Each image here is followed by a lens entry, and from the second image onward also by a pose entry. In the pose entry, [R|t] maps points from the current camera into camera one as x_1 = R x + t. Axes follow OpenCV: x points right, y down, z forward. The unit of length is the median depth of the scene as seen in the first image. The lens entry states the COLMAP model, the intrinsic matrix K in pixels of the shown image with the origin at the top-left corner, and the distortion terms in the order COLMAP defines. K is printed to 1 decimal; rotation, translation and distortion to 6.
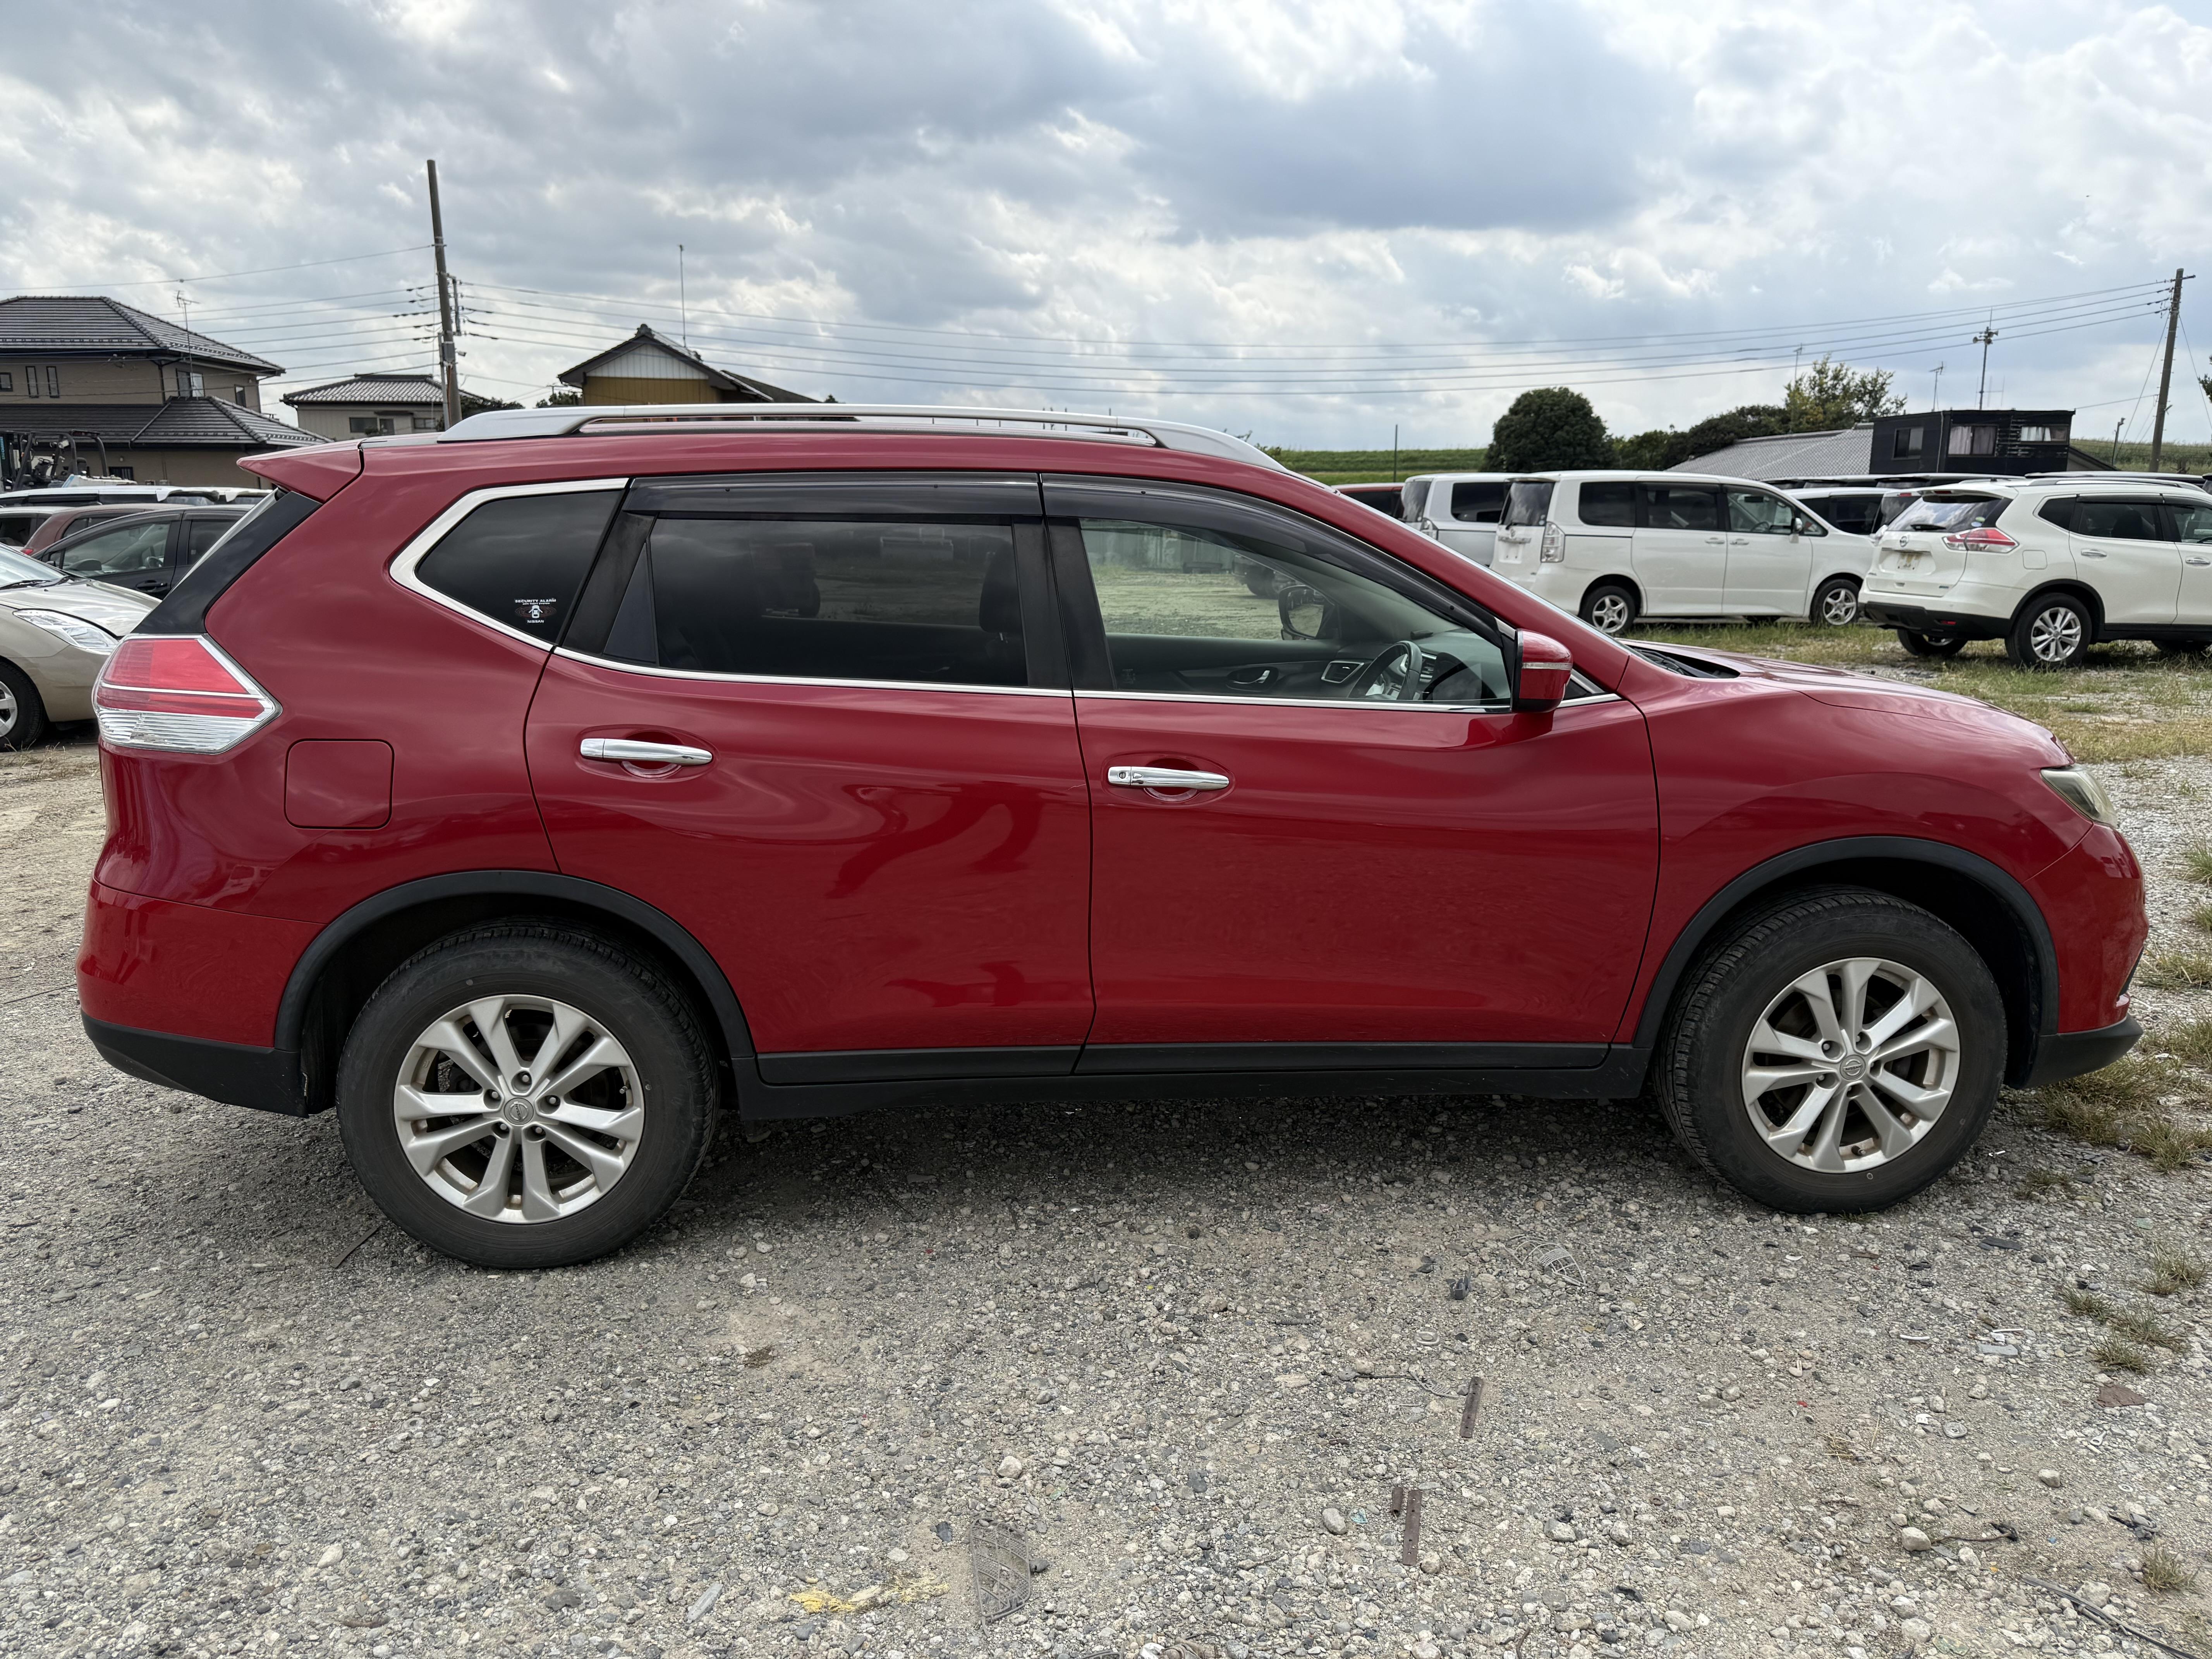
lens RADIAL K [[1587.1, 0, 1091.2], [0, 1587.1, 832.6], [0, 0, 1]] dist [0.000002, -0.010364]
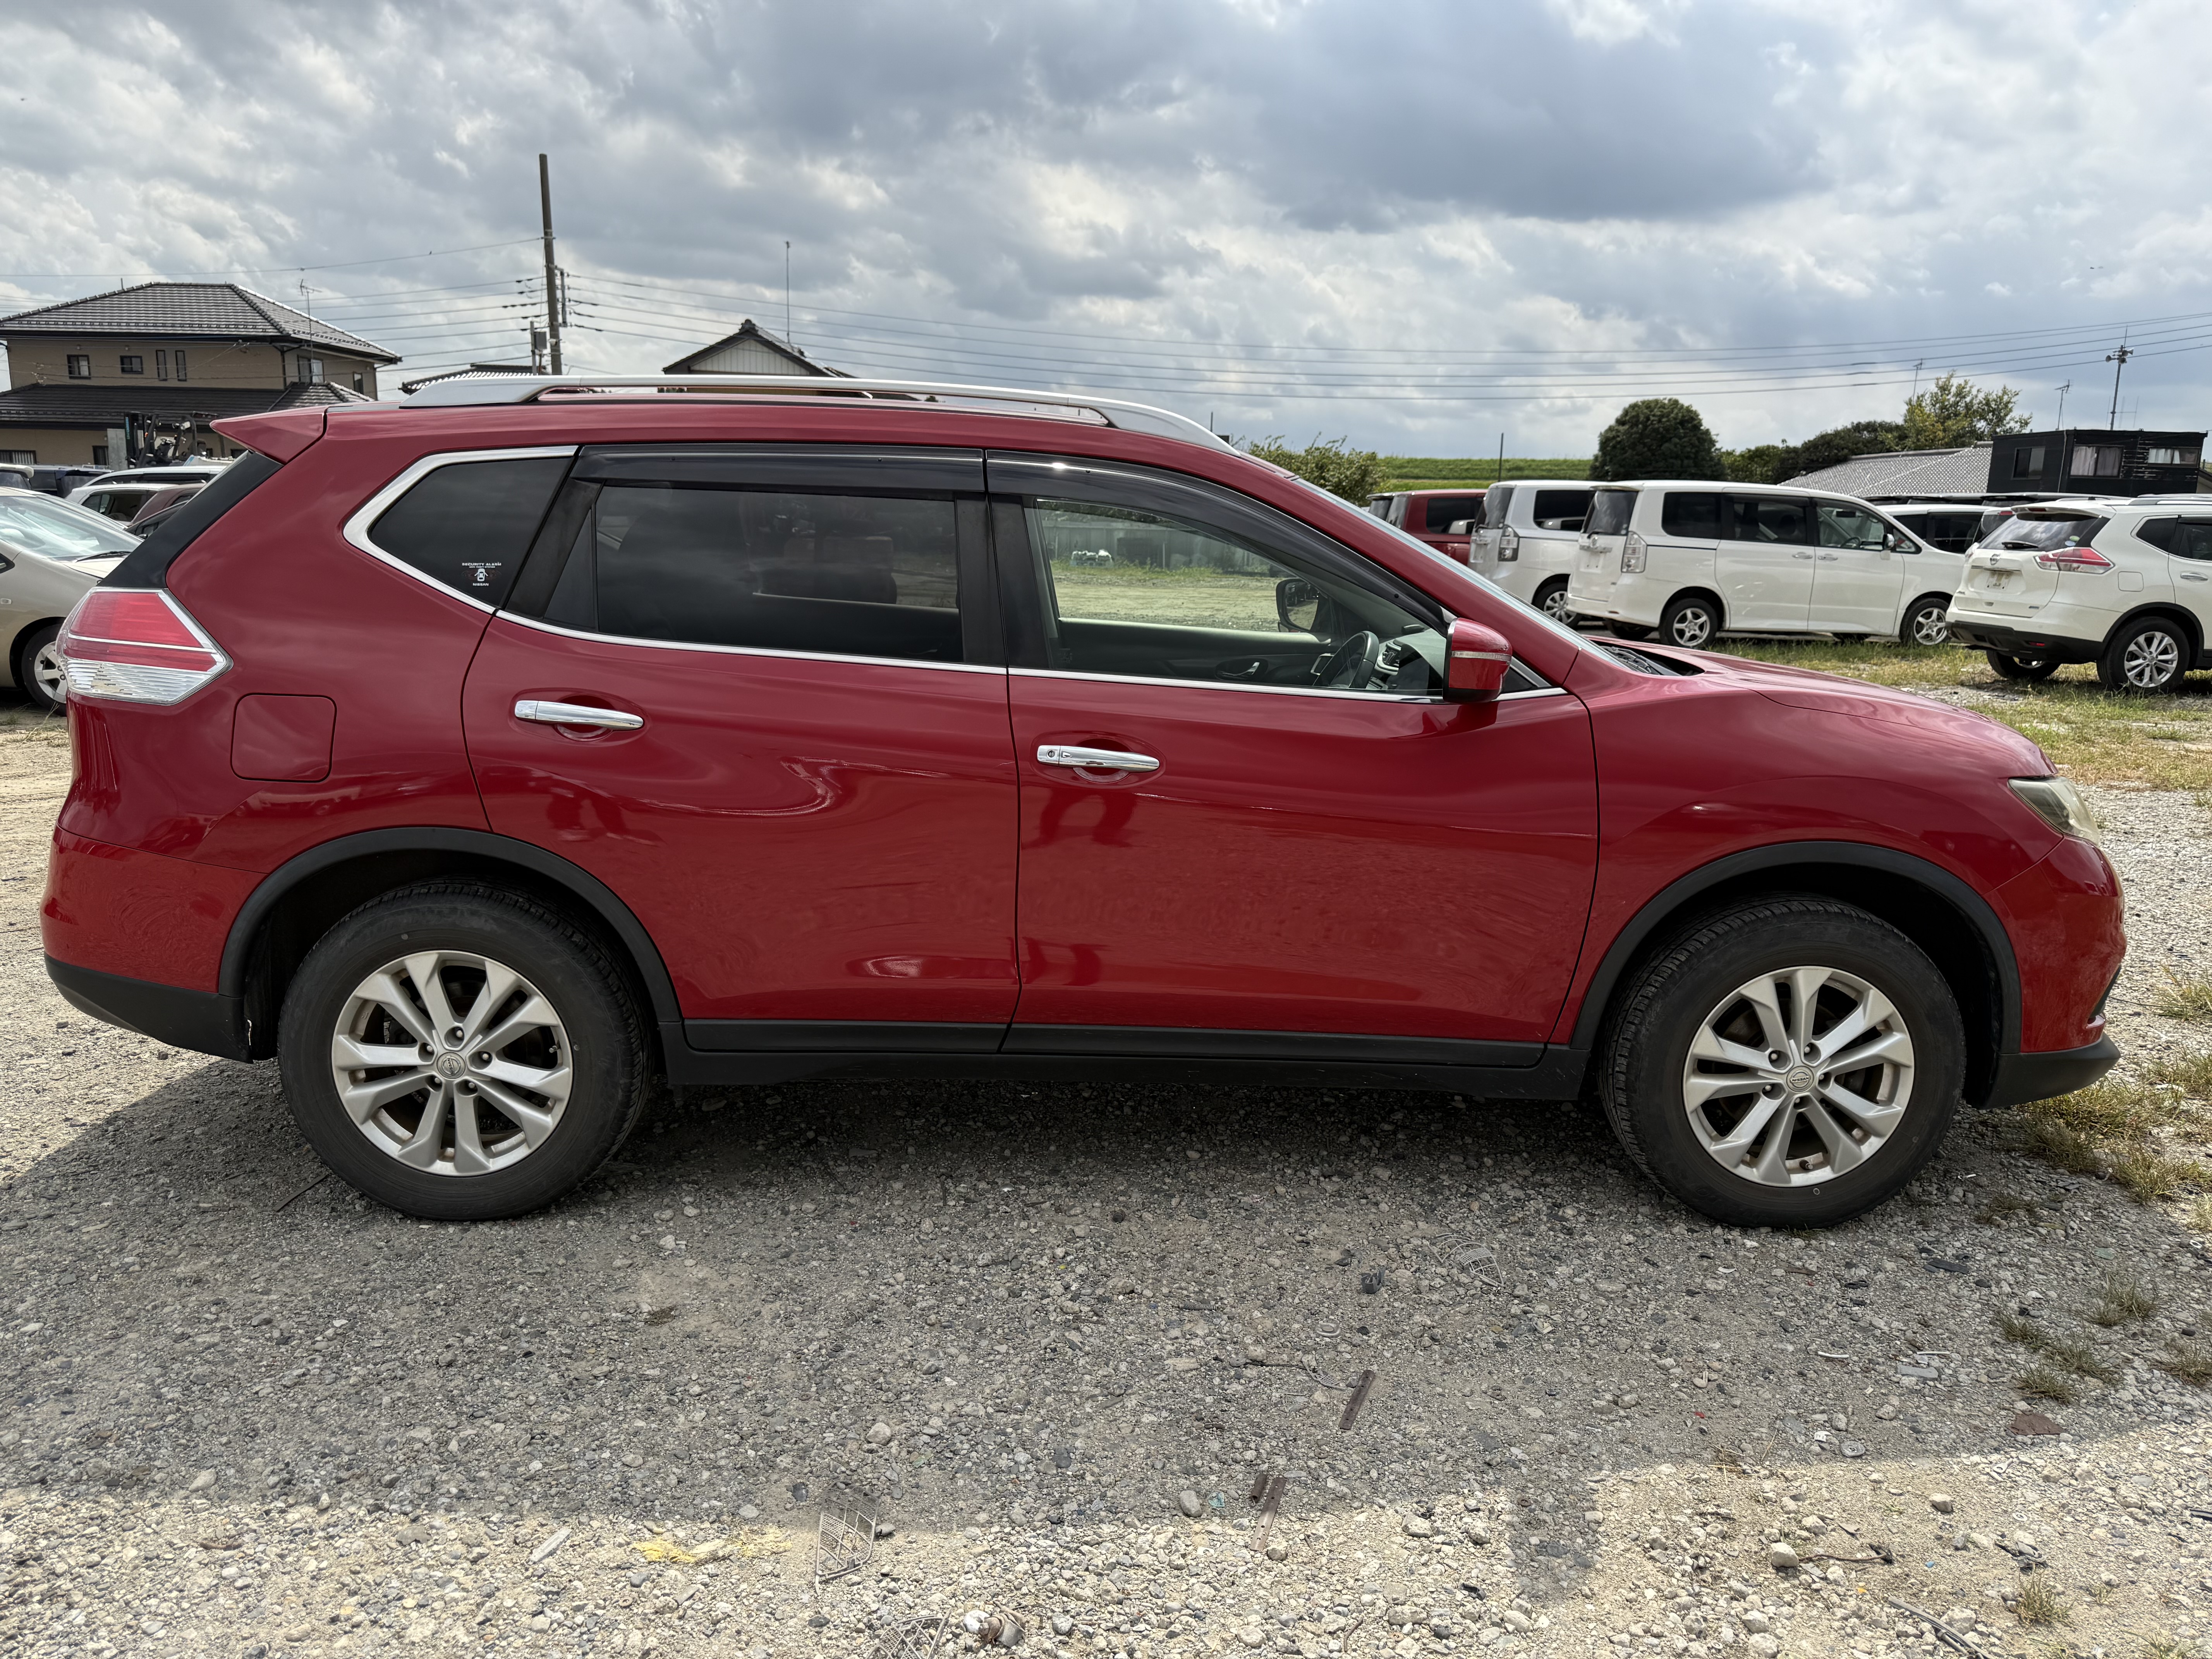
lens RADIAL K [[1587.1, 0, 1098.0], [0, 1587.1, 843.3], [0, 0, 1]] dist [0.000002, -0.010364]
pose [[0.997996, 0.033588, -0.053628, 0.097352], [-0.033342, 0.999429, 0.005485, 0.012753], [0.053782, -0.003686, 0.998546, 0.004948]]
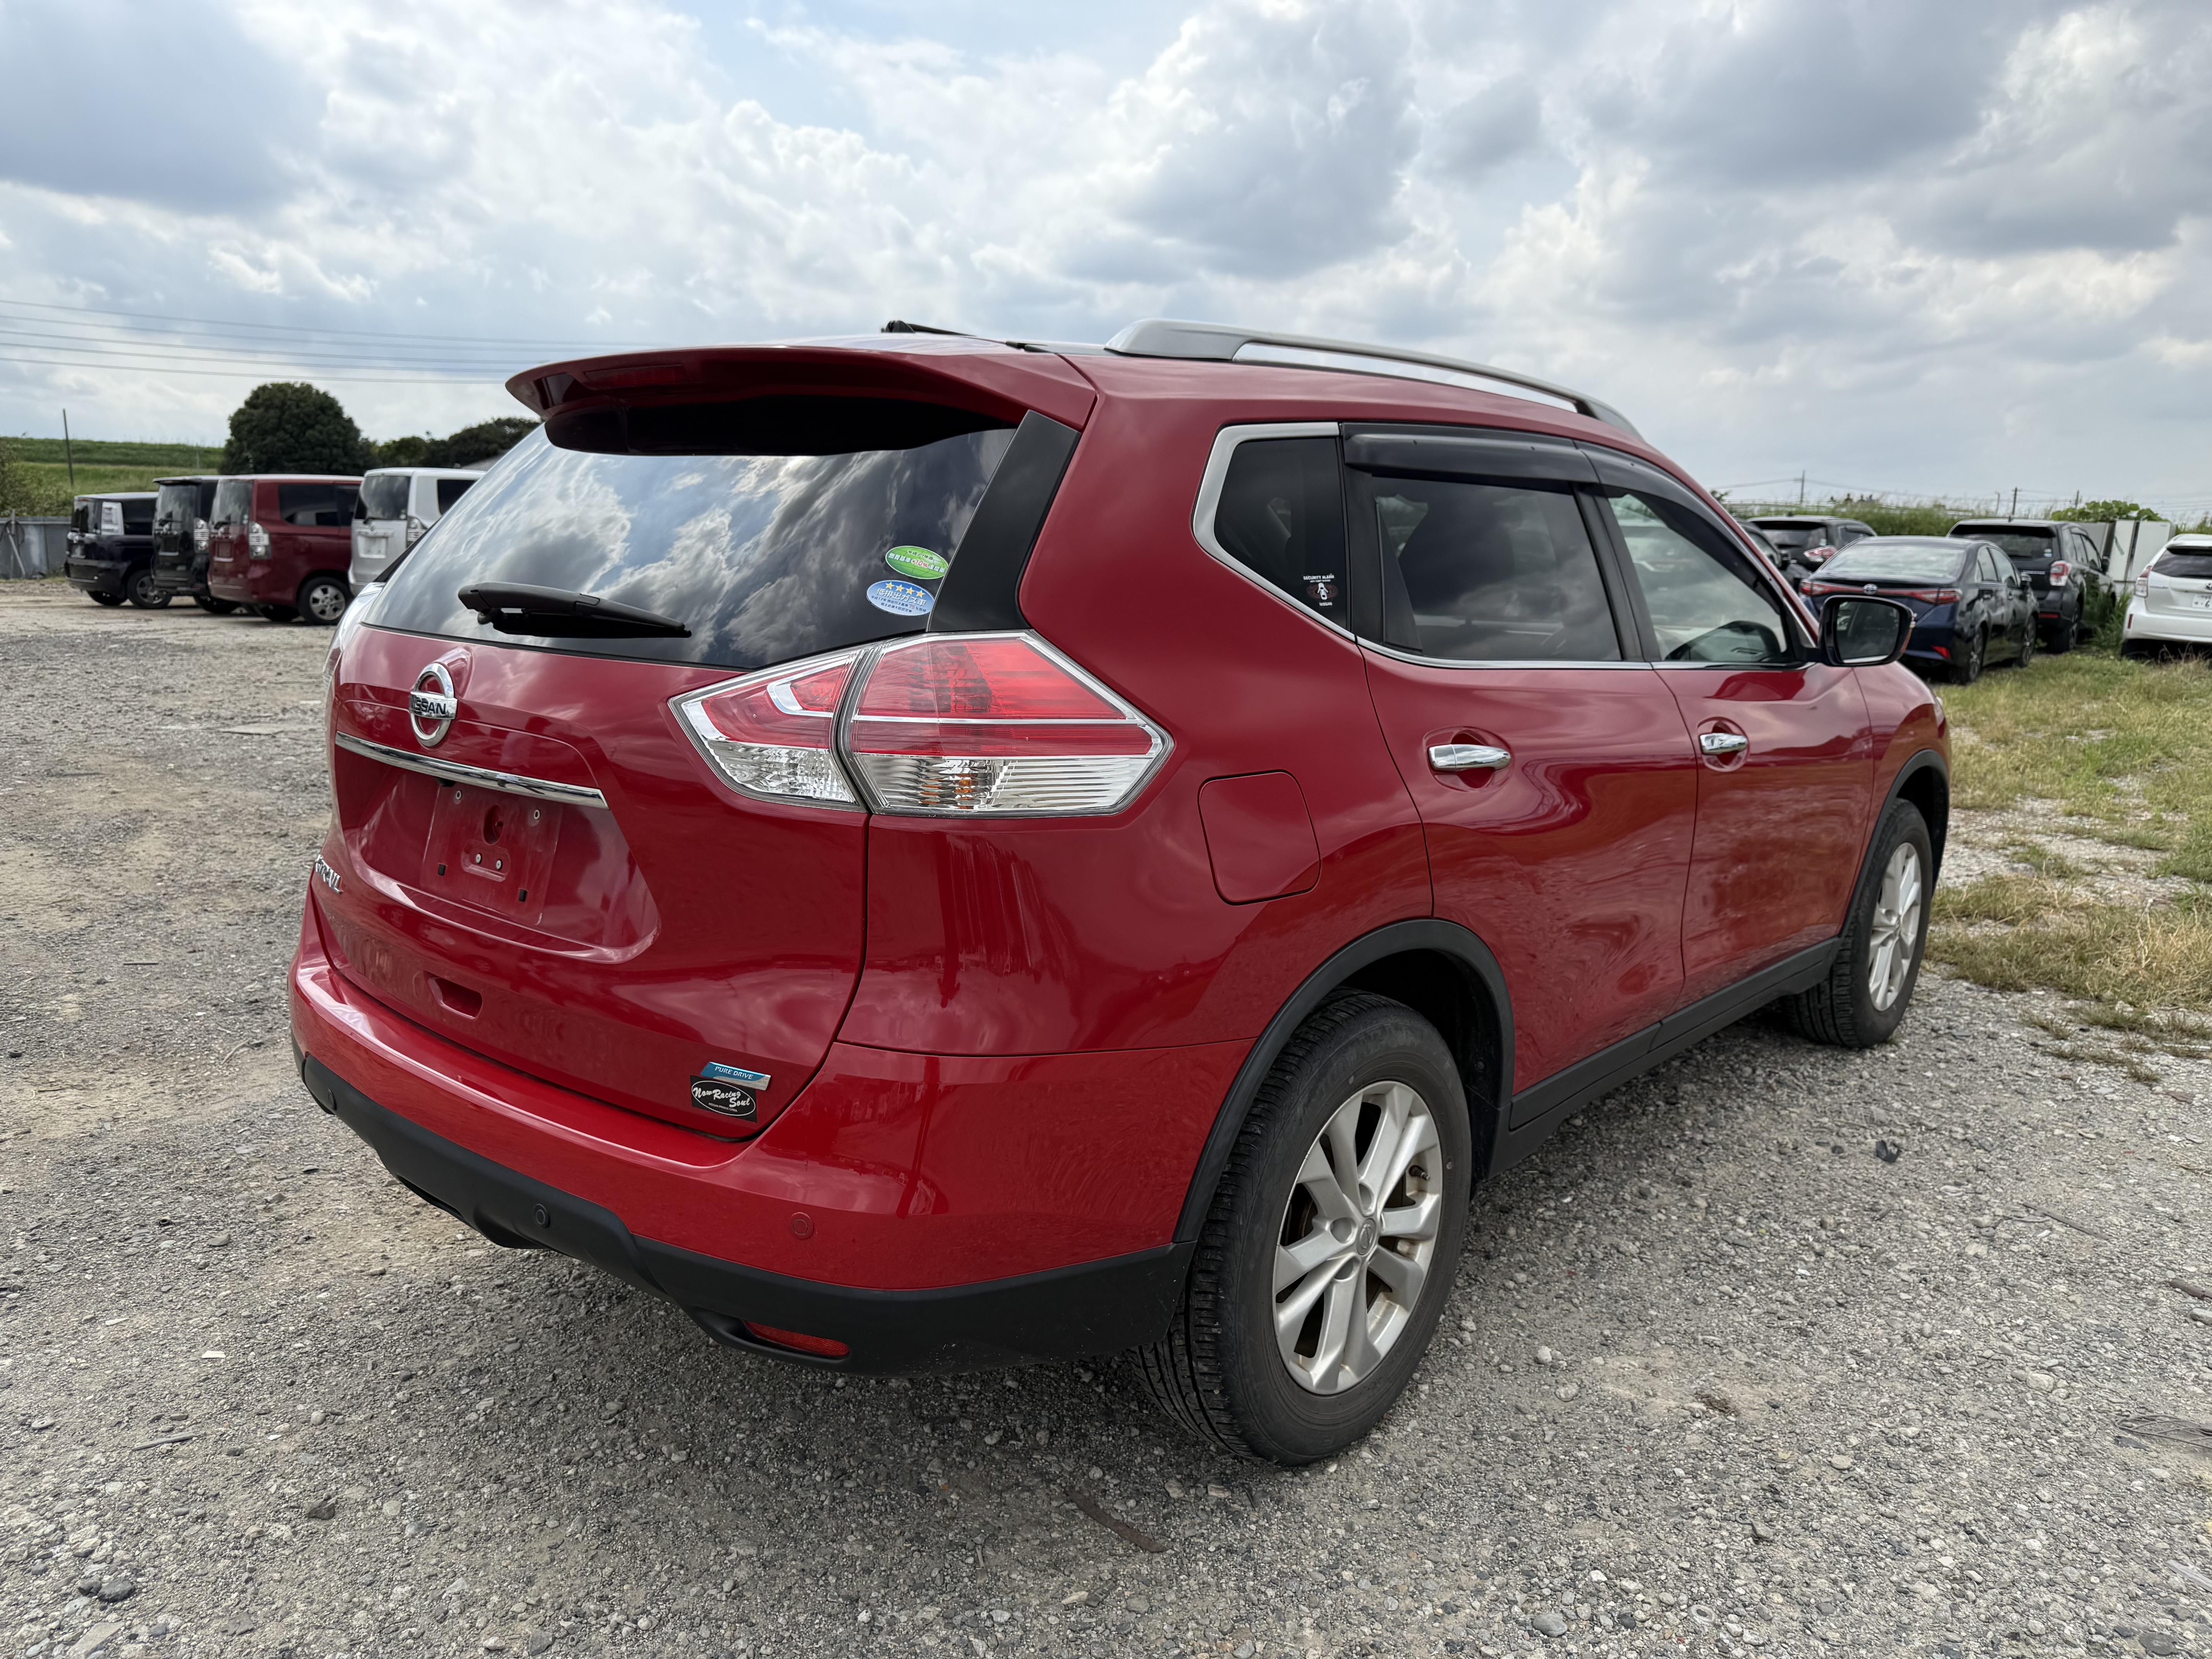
lens RADIAL K [[1587.1, 0, 1091.0], [0, 1587.1, 806.8], [0, 0, 1]] dist [0.000002, -0.010364]
pose [[0.713552, -0.097636, 0.693765, -0.908636], [0.113003, 0.993315, 0.023566, -0.061432], [-0.691428, 0.061582, 0.719816, 0.490521]]
